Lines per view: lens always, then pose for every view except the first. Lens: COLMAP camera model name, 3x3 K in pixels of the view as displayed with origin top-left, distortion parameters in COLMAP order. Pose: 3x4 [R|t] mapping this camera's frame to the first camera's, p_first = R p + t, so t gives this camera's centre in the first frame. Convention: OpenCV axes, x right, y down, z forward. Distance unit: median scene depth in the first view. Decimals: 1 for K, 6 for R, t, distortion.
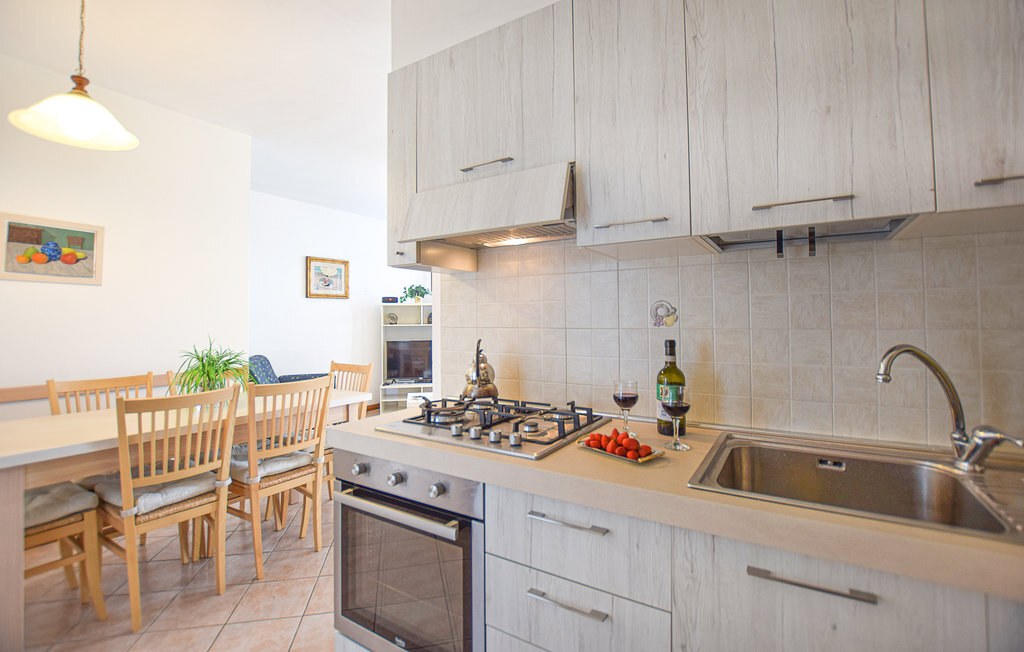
lens RADIAL K [[457.5, 0, 509.2], [0, 457.5, 316.3], [0, 0, 1]] dist [-0.005247, 0.003049]
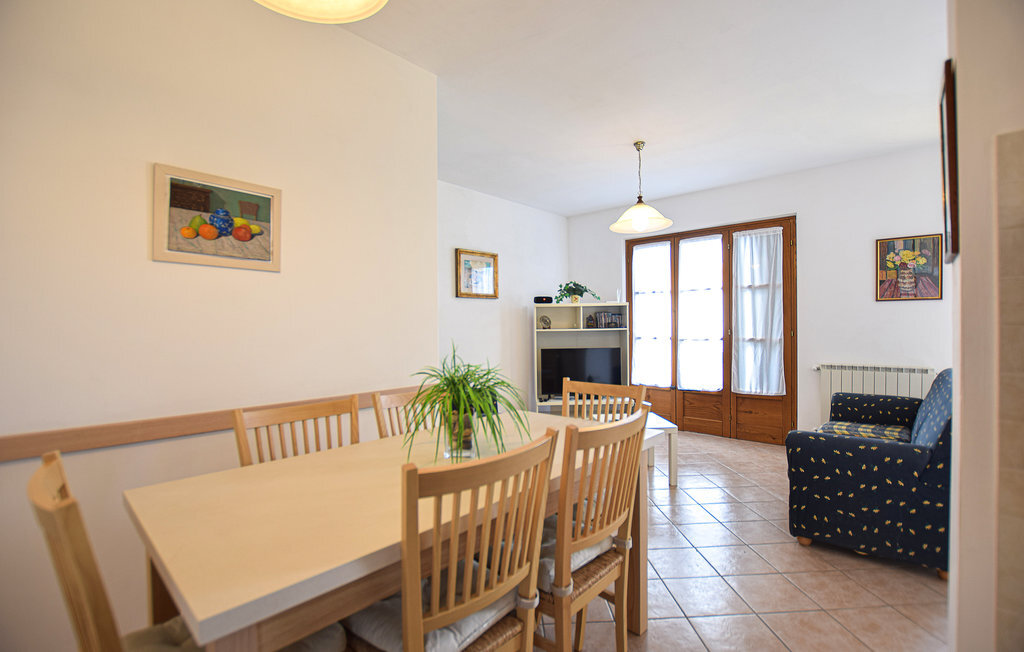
lens RADIAL K [[457.5, 0, 511.6], [0, 457.5, 333.1], [0, 0, 1]] dist [-0.005247, 0.003049]
pose [[0.991100, -0.003919, -0.133064, -0.455077], [0.006763, 0.999758, 0.020930, 0.015435], [0.132950, -0.021643, 0.990886, 0.350108]]
